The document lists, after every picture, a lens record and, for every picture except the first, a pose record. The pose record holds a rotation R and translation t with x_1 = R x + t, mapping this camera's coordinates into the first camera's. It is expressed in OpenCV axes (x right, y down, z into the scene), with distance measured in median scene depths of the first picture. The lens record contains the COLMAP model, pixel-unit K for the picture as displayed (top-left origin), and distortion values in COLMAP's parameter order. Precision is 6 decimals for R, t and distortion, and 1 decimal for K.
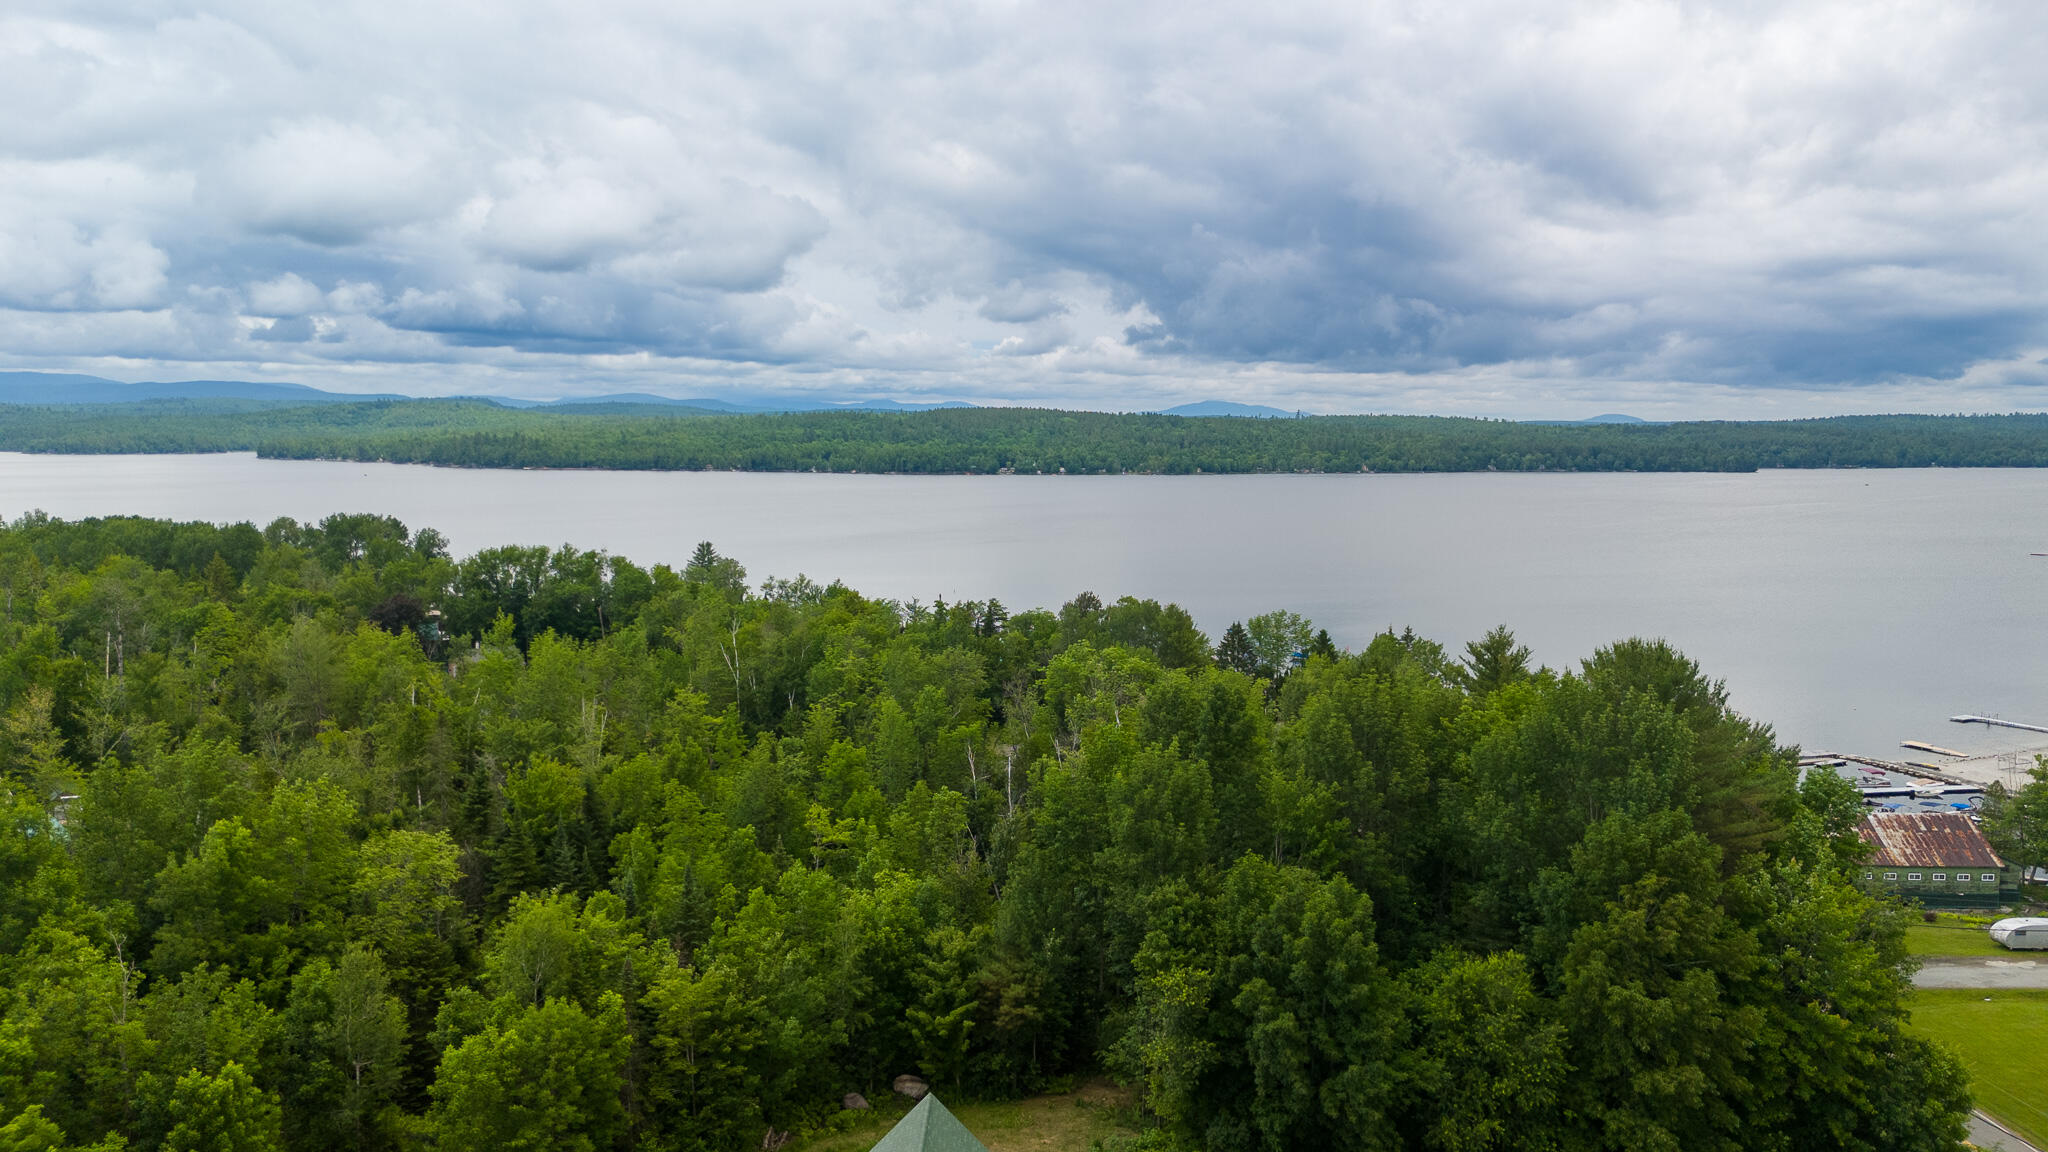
lens RADIAL K [[1512.8, 0, 1015.6], [0, 1512.8, 535.0], [0, 0, 1]] dist [0.074072, -0.078542]
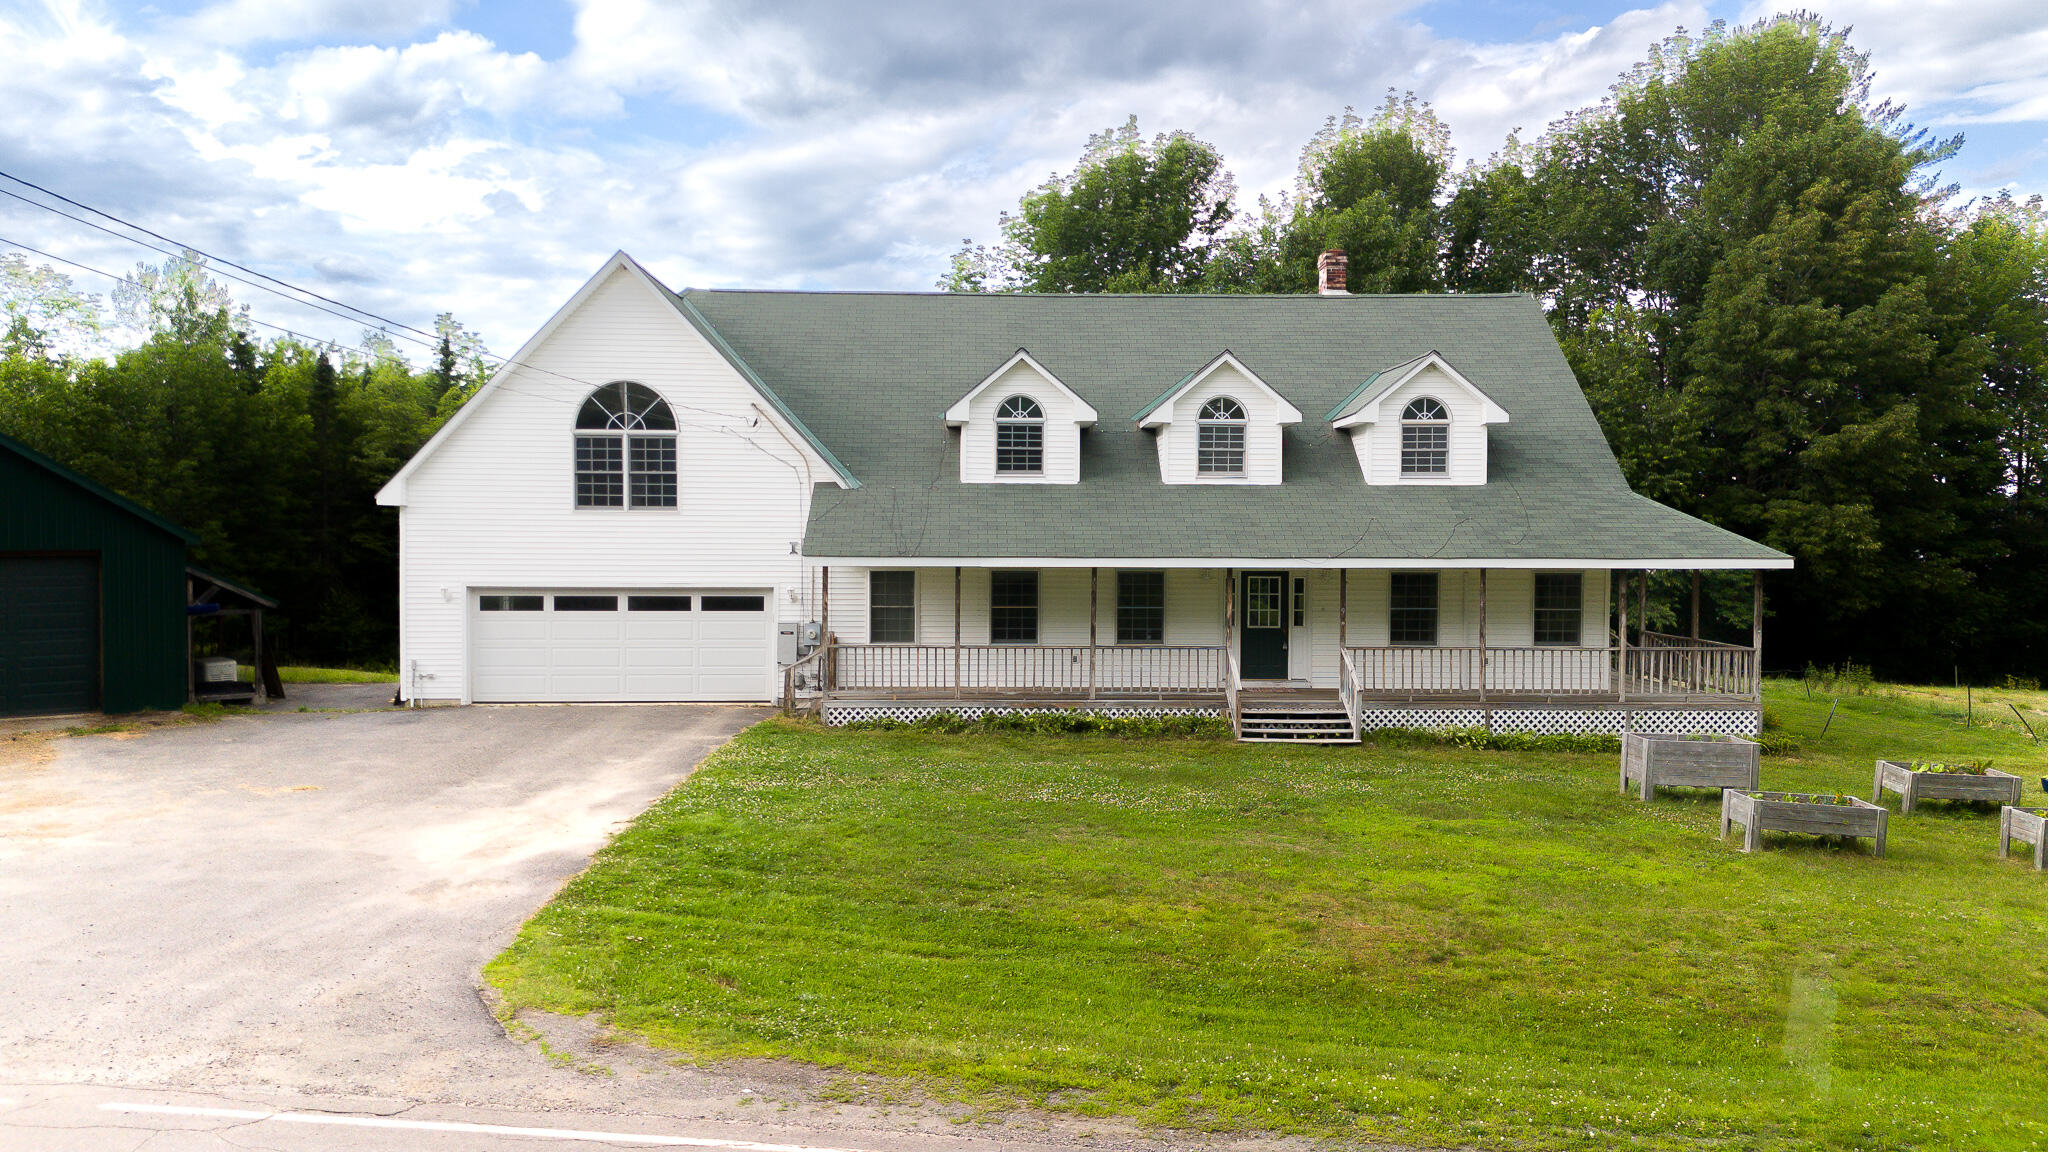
lens RADIAL K [[1512.8, 0, 1029.6], [0, 1512.8, 591.6], [0, 0, 1]] dist [0.074072, -0.078542]
pose [[0.998571, 0.001574, 0.053411, 0.009591], [-0.000384, 0.999751, -0.022291, 0.257919], [-0.053433, 0.022239, 0.998324, 0.196990]]
